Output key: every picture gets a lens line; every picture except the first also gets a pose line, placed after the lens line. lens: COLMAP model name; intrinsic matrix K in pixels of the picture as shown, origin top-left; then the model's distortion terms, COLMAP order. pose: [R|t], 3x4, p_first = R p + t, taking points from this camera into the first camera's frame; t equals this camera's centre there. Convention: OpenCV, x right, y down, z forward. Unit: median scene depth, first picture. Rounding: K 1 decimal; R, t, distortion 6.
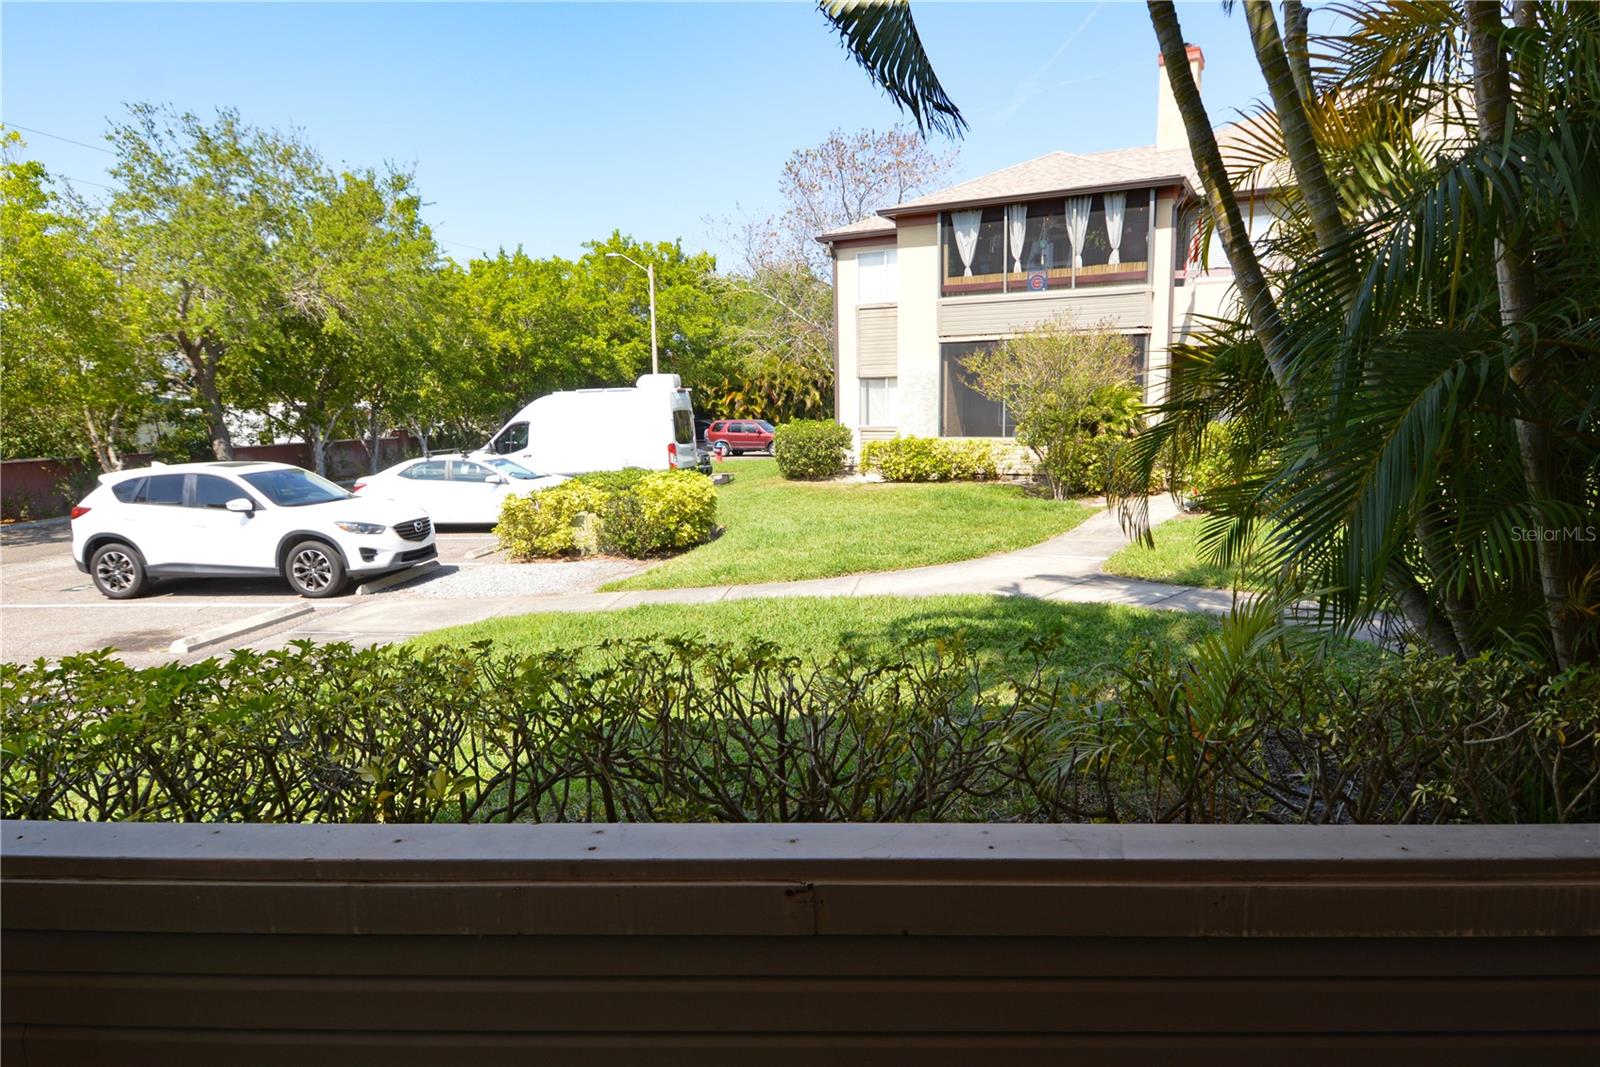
lens RADIAL K [[916.9, 0, 840.7], [0, 916.9, 551.9], [0, 0, 1]] dist [0.015634, -0.028187]
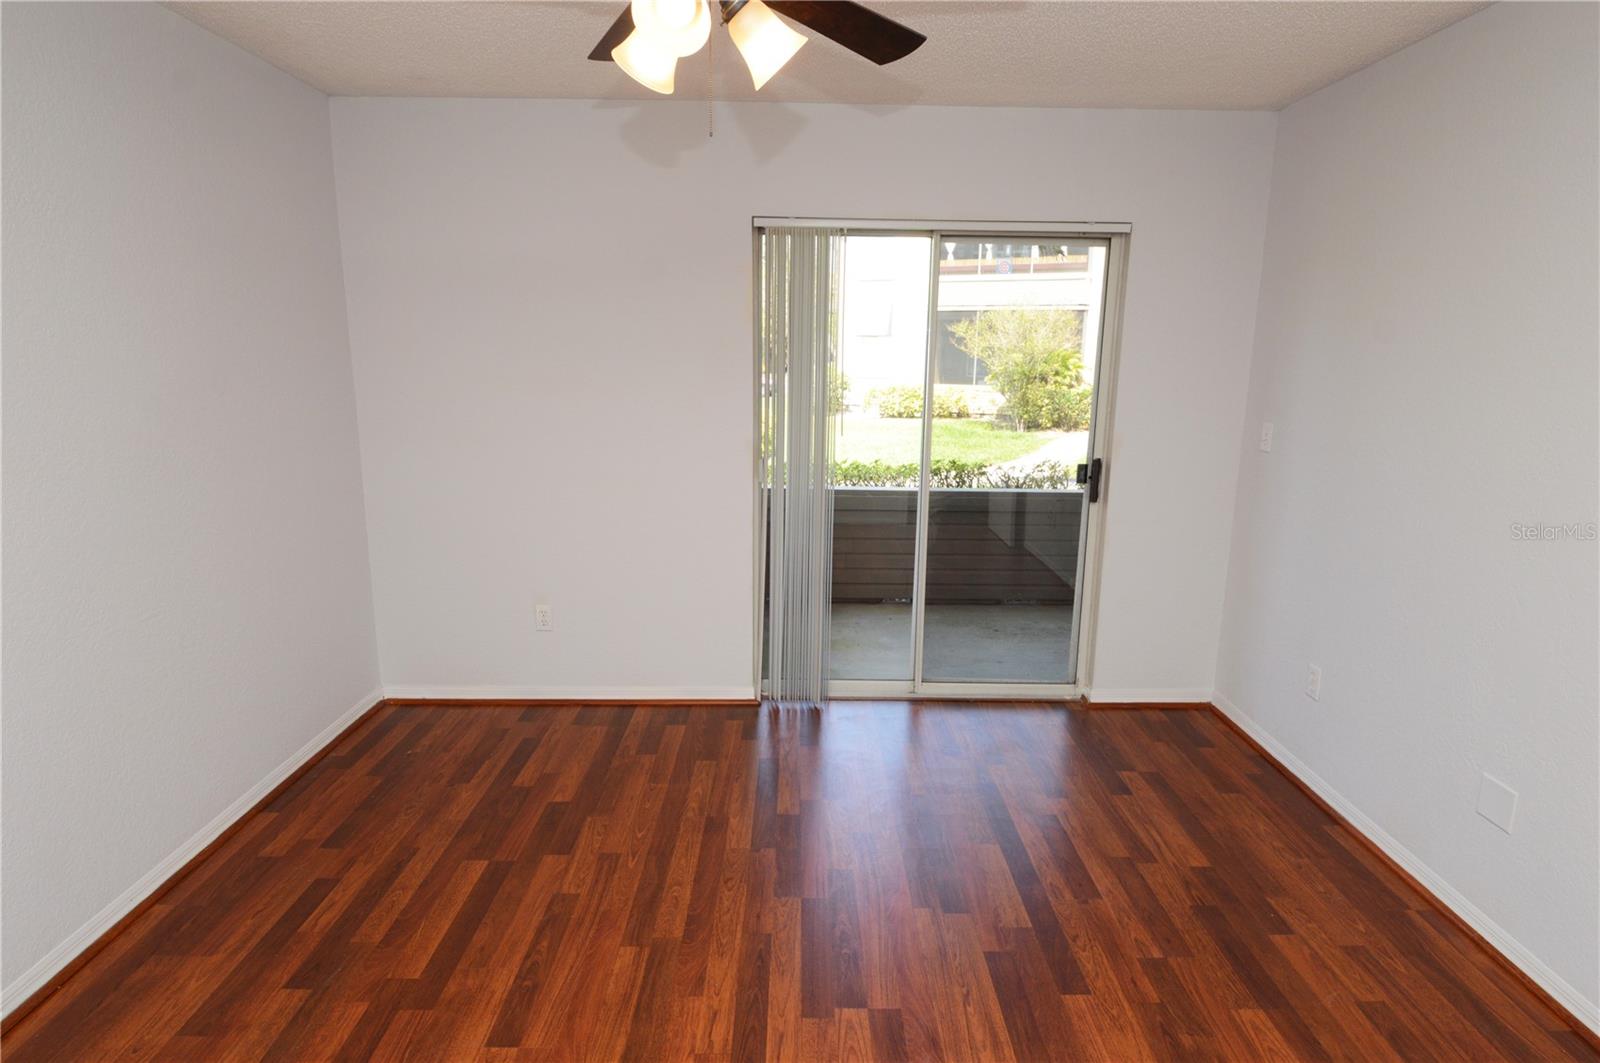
lens RADIAL K [[854.8, 0, 807.2], [0, 854.8, 538.6], [0, 0, 1]] dist [0.009673, -0.020394]
pose [[0.998980, 0.017398, 0.041677, -0.117488], [-0.019712, 0.998249, 0.055772, 0.033283], [-0.040633, -0.056537, 0.997573, -0.244840]]
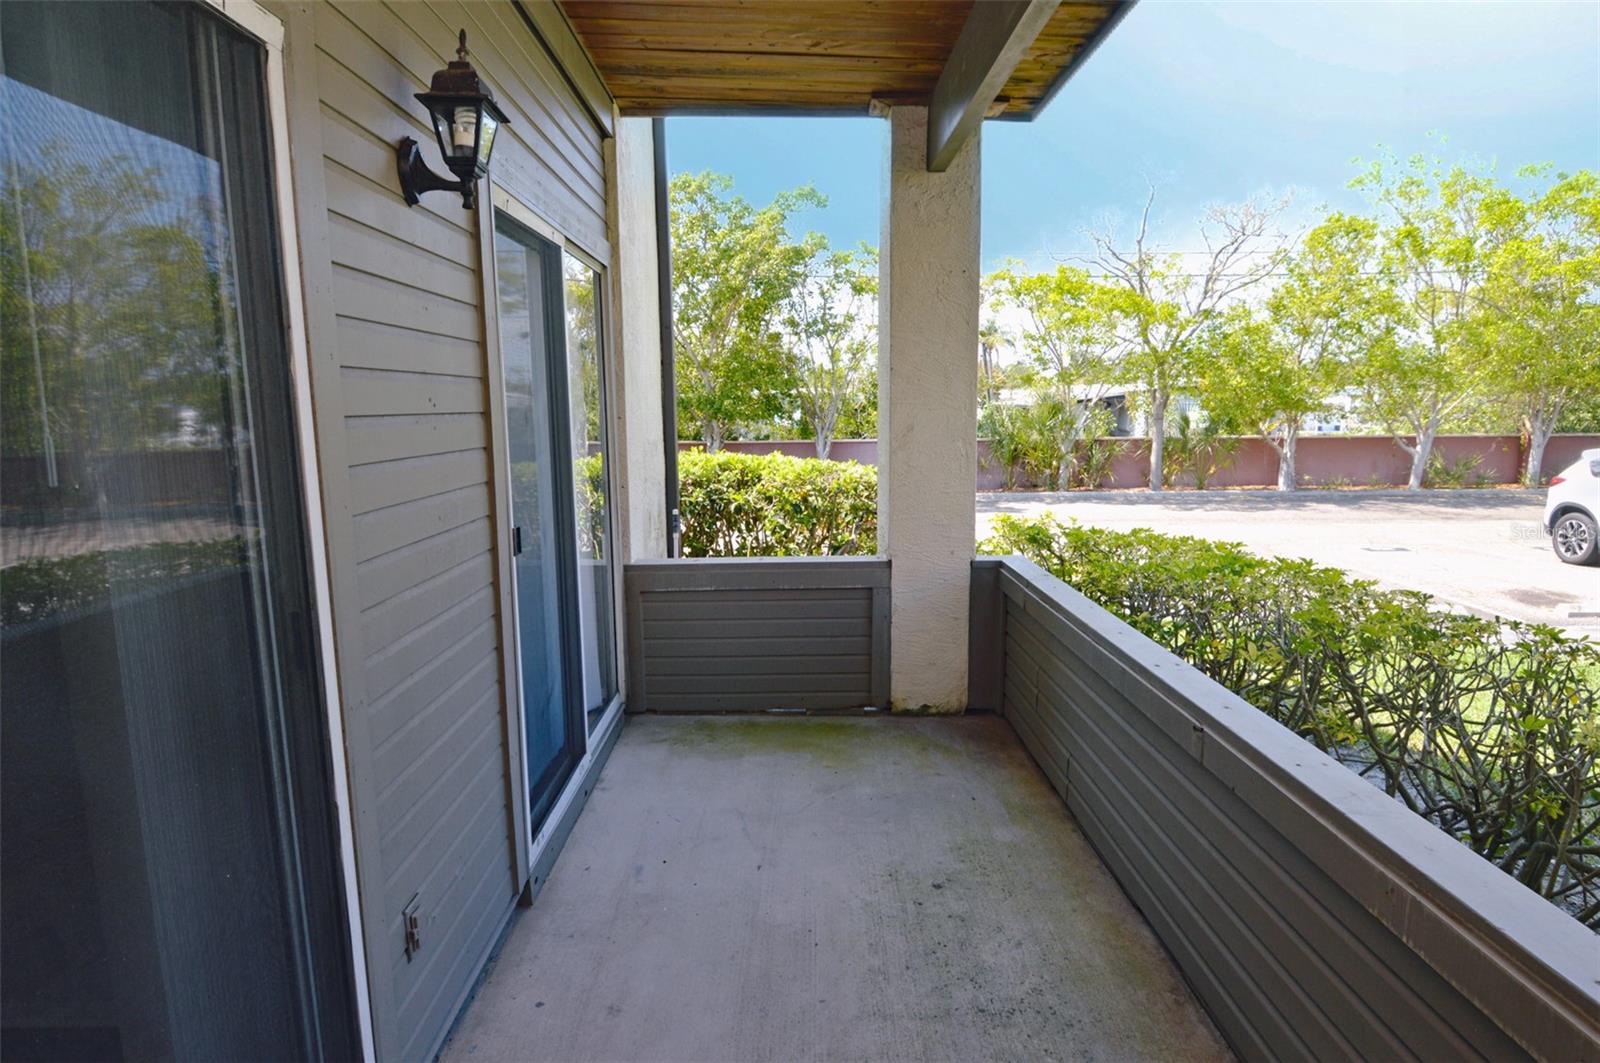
lens RADIAL K [[857.2, 0, 810.4], [0, 857.2, 525.2], [0, 0, 1]] dist [0.001493, -0.008528]
pose [[0.042976, 0.151481, -0.987525, 0.113204], [-0.144103, 0.979043, 0.143909, -0.006136], [0.988629, 0.136121, 0.063904, 0.021123]]
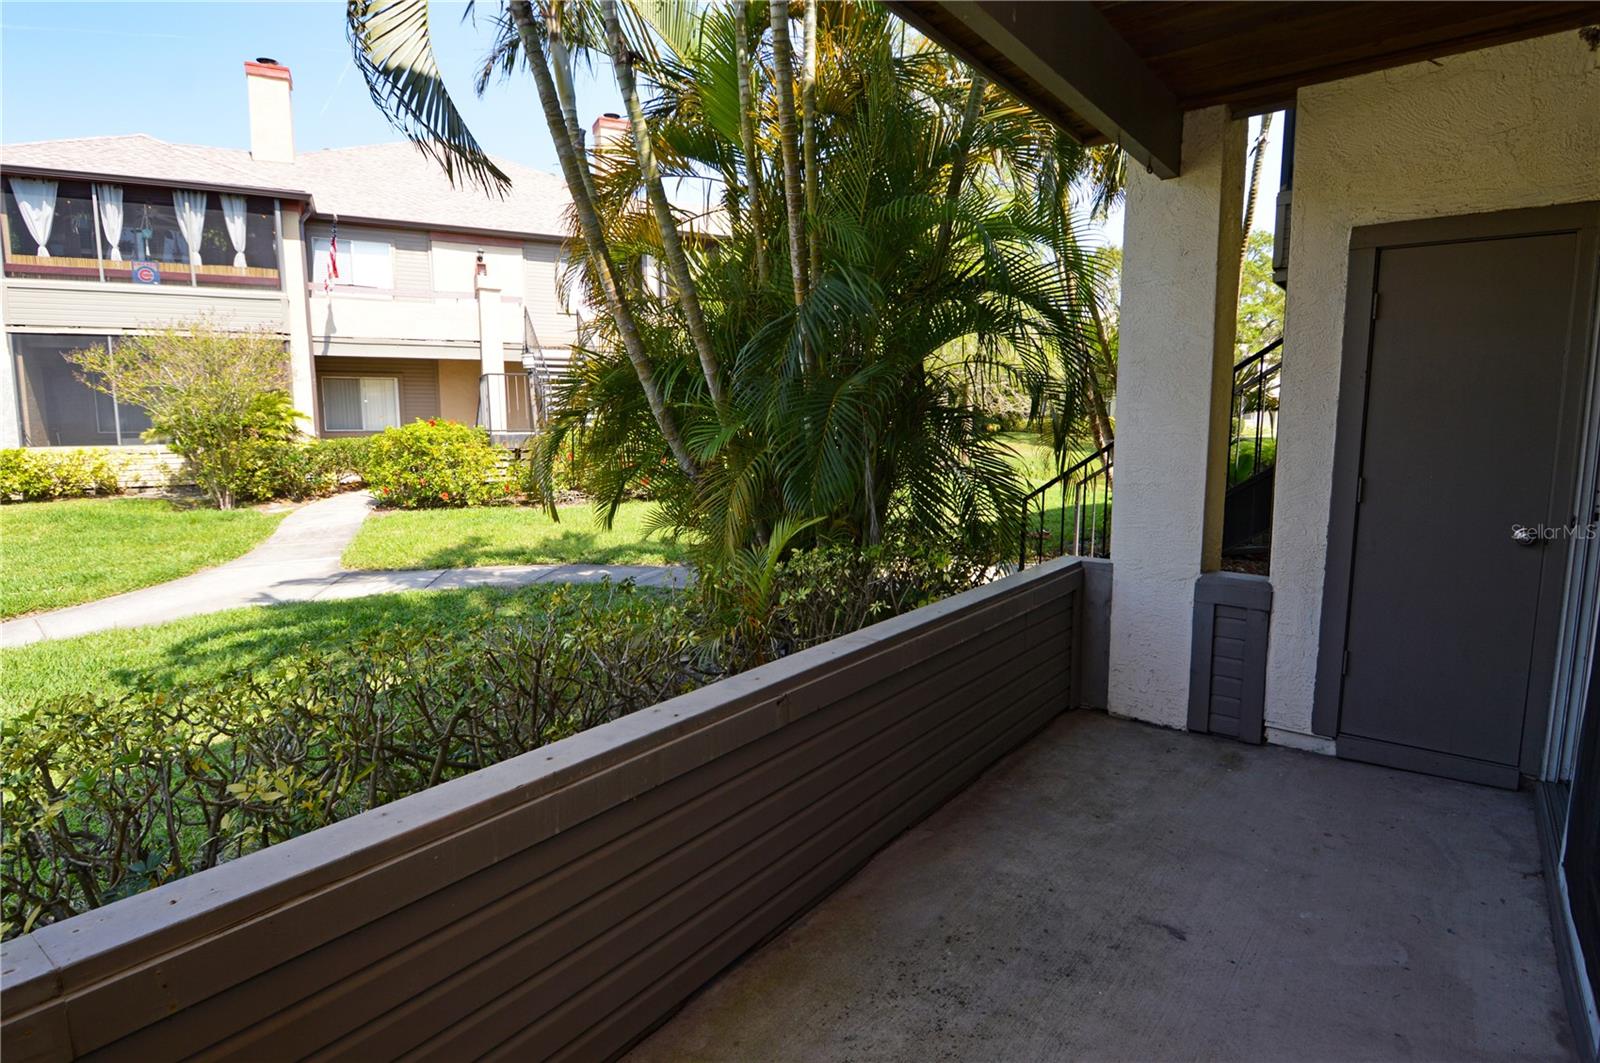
lens RADIAL K [[854.8, 0, 803.7], [0, 854.8, 521.1], [0, 0, 1]] dist [0.009673, -0.020394]
pose [[0.584156, -0.093295, 0.806261, -0.112551], [0.118477, 0.992533, 0.029009, 0.000255], [-0.802947, 0.078578, 0.590848, 0.001274]]
